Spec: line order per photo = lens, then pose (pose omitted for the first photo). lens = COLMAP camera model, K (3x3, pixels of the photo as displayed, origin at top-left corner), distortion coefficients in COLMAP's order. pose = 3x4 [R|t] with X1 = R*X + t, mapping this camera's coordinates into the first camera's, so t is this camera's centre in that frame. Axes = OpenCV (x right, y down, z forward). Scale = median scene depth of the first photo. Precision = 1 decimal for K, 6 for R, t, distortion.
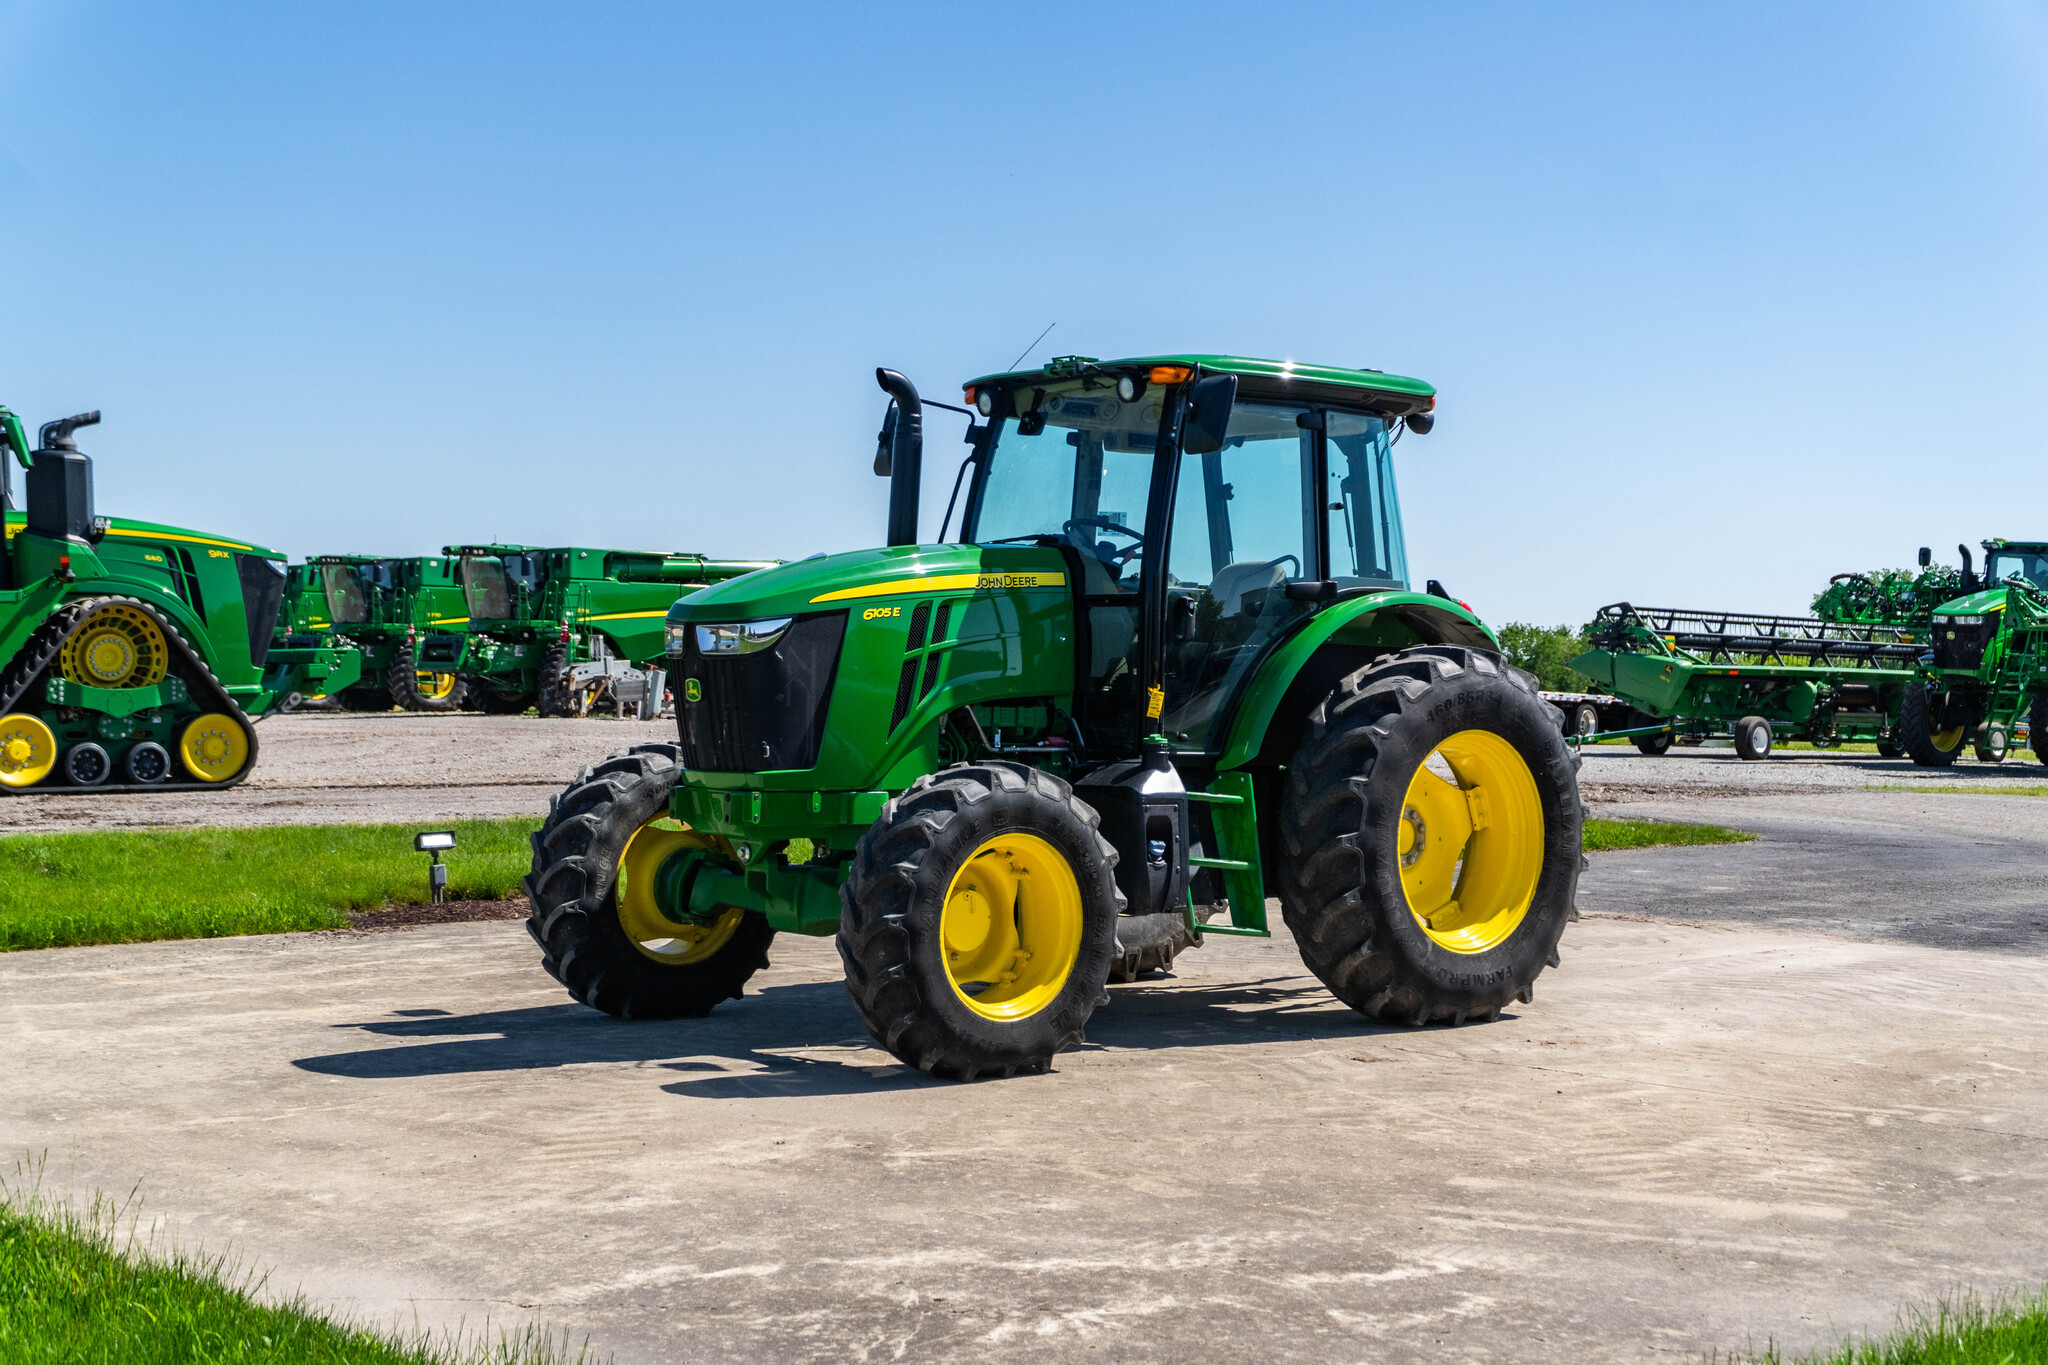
lens RADIAL K [[2831.0, 0, 1069.7], [0, 2831.0, 678.7], [0, 0, 1]] dist [0.169178, -0.034496]
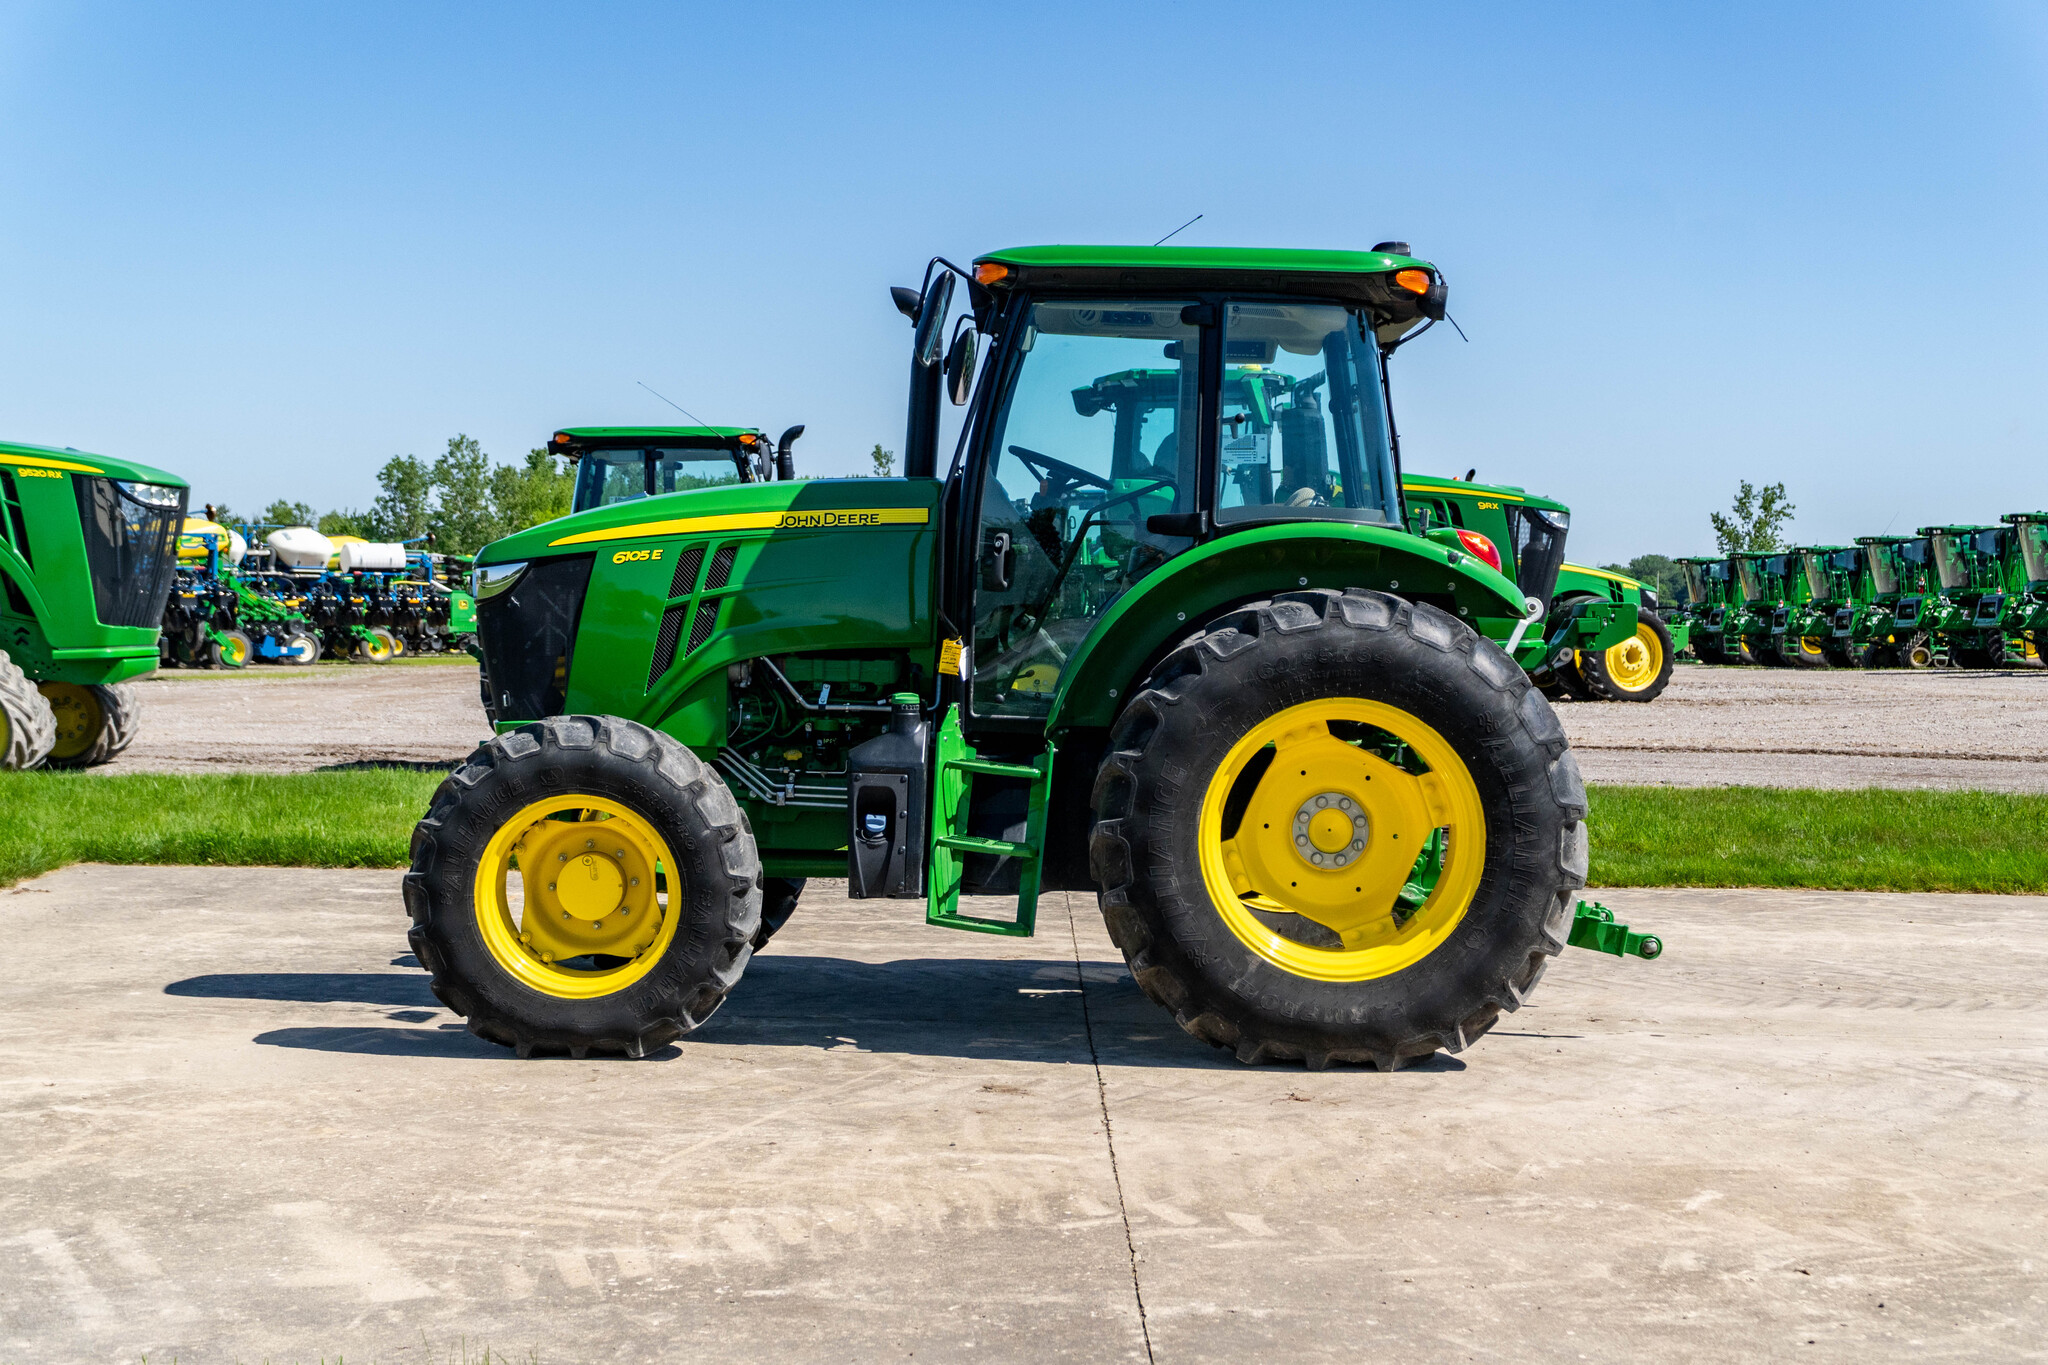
lens RADIAL K [[2969.9, 0, 1024.0], [0, 2969.9, 682.5], [0, 0, 1]] dist [0.058779, -0.081175]
pose [[0.736719, 0.018845, -0.675936, 0.663023], [-0.008852, 0.999795, 0.018226, -0.000495], [0.676141, -0.007445, 0.736735, 0.350454]]
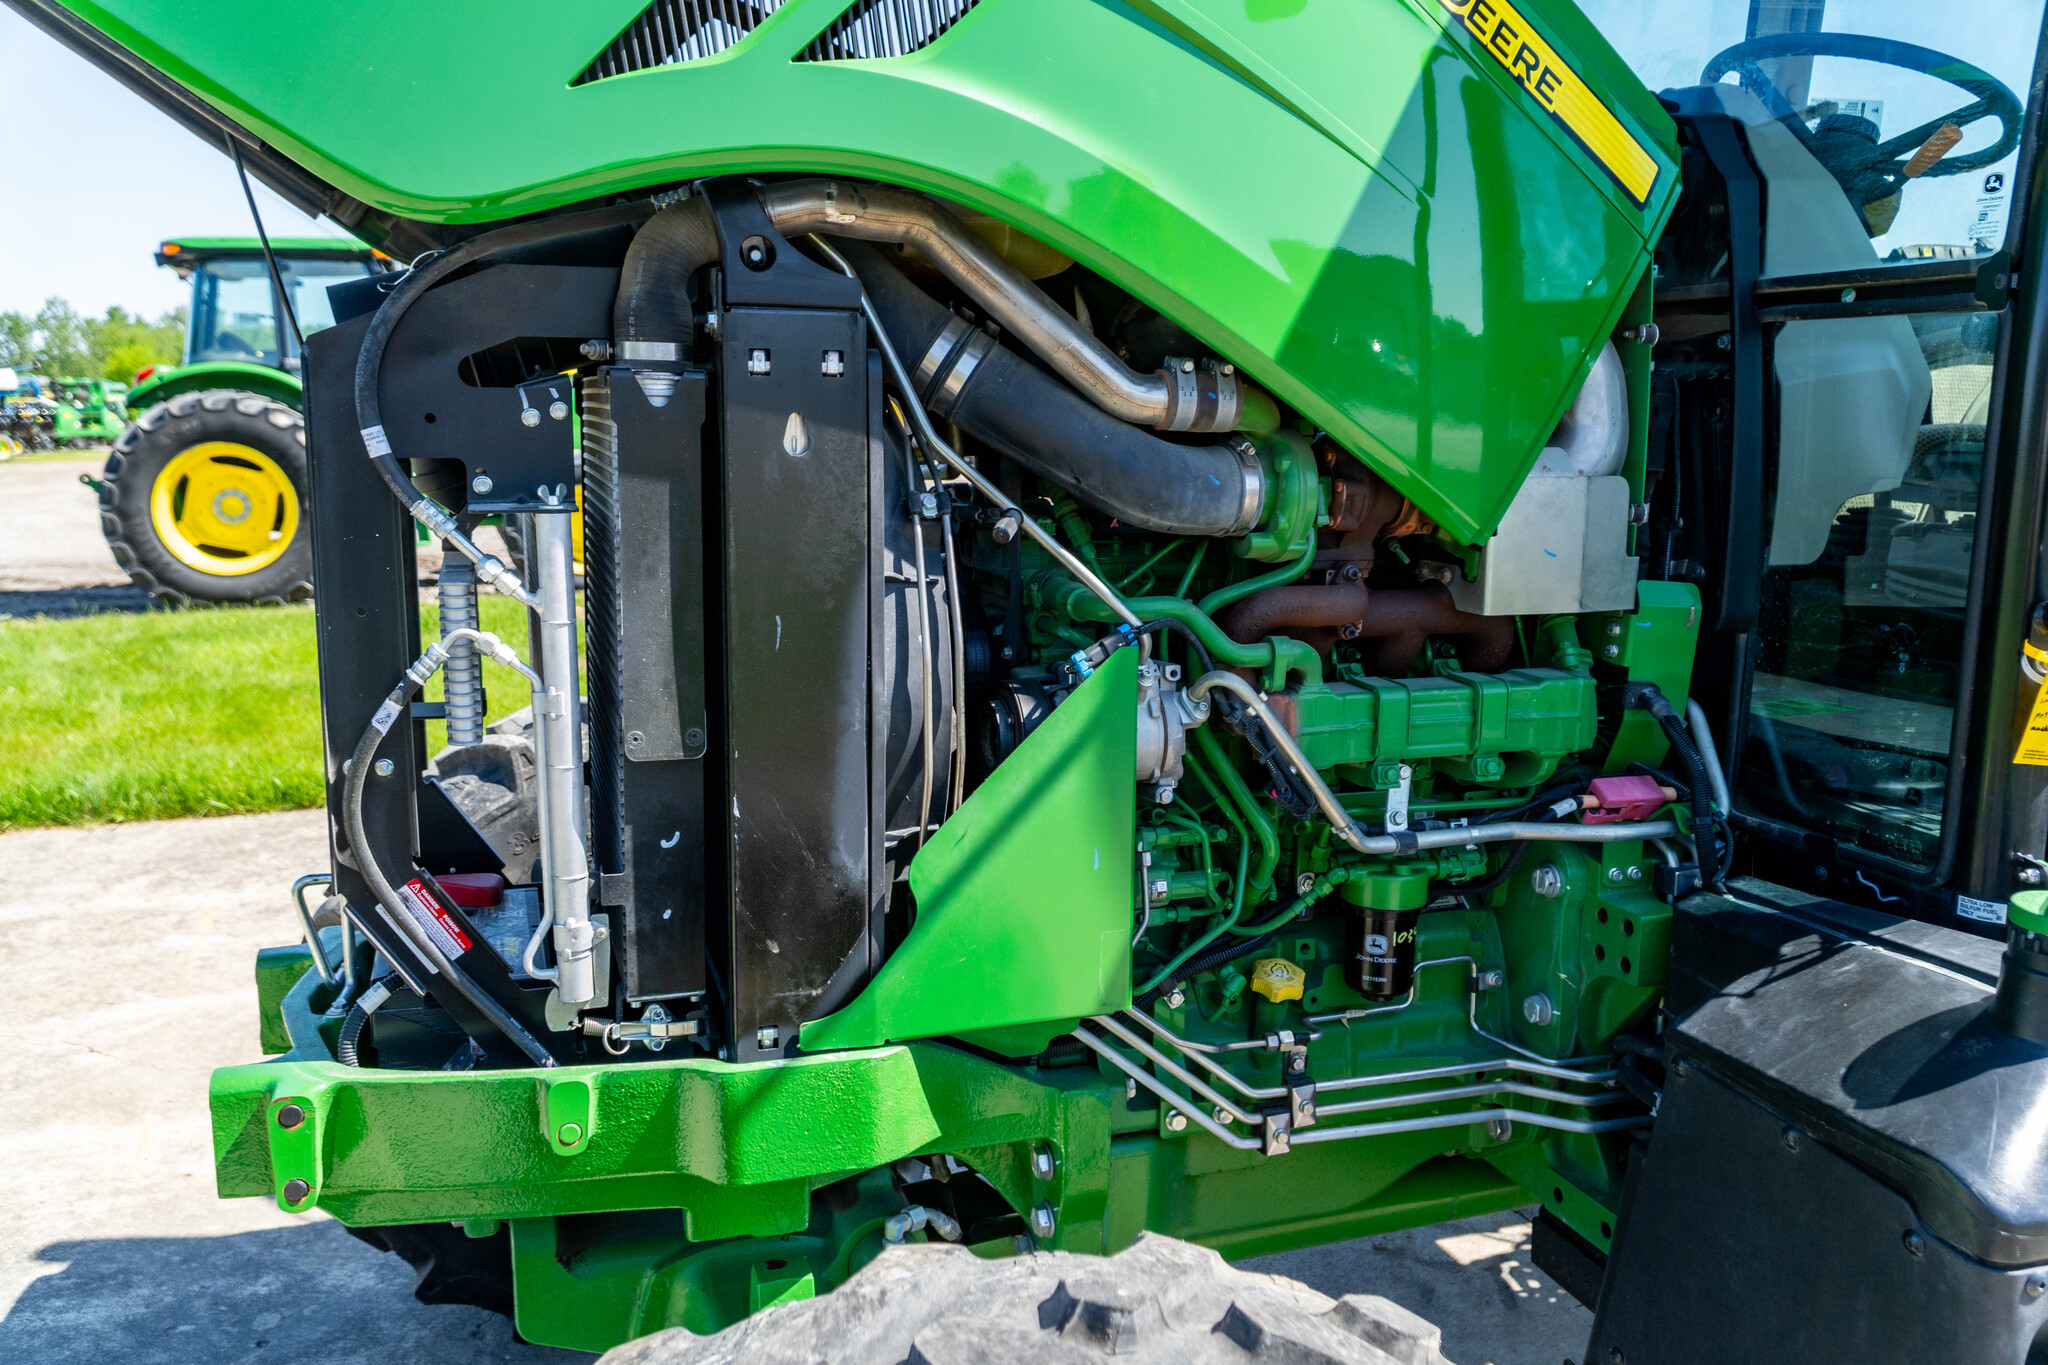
lens RADIAL K [[1643.6, 0, 1014.6], [0, 1643.6, 672.7], [0, 0, 1]] dist [0.003052, -0.008234]
pose [[0.916497, 0.053414, -0.396460, 0.004061], [0.009900, 0.987714, 0.155959, -0.017673], [0.399920, -0.146861, 0.904708, 0.842409]]
